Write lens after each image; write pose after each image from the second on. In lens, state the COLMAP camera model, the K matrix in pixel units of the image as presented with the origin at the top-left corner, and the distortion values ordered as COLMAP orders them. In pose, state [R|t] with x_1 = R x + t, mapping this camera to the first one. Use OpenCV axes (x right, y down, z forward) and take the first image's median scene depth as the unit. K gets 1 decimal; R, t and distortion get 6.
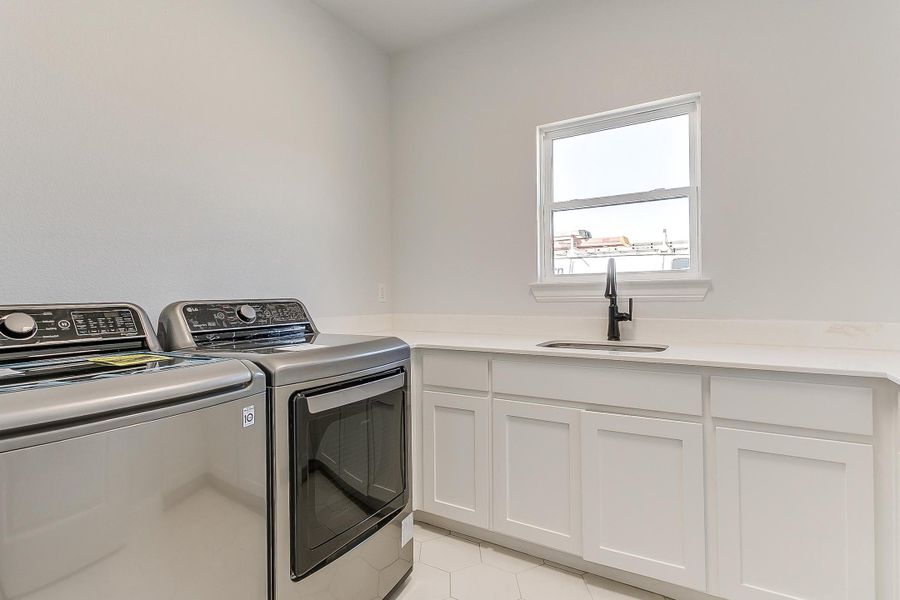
lens RADIAL K [[432.8, 0, 452.5], [0, 432.8, 300.6], [0, 0, 1]] dist [0.001055, 0.001270]
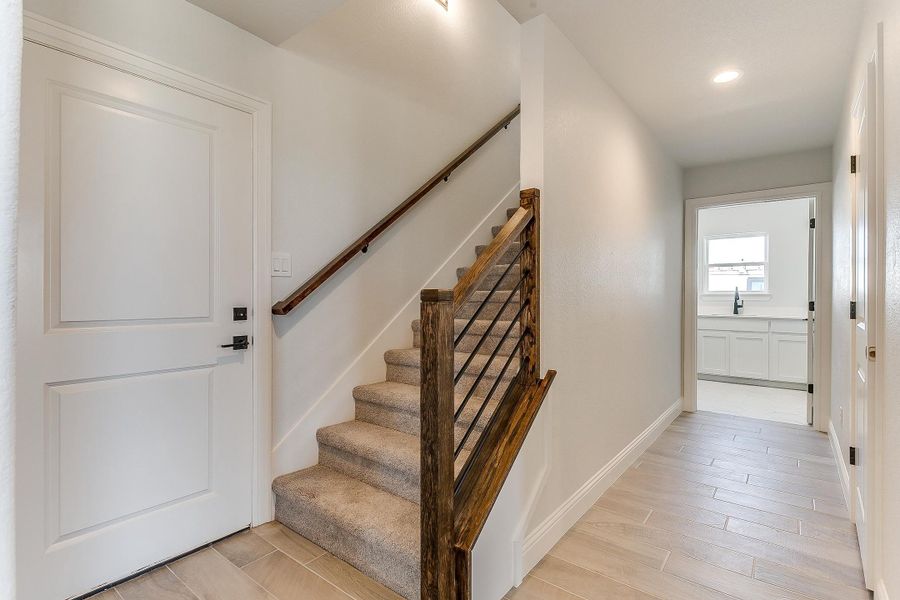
lens RADIAL K [[432.8, 0, 452.5], [0, 432.8, 300.6], [0, 0, 1]] dist [0.001055, 0.001270]
pose [[0.994218, 0.015368, -0.106271, -1.236998], [-0.016759, 0.999785, -0.012209, 0.068314], [0.106061, 0.013920, 0.994262, -2.139829]]
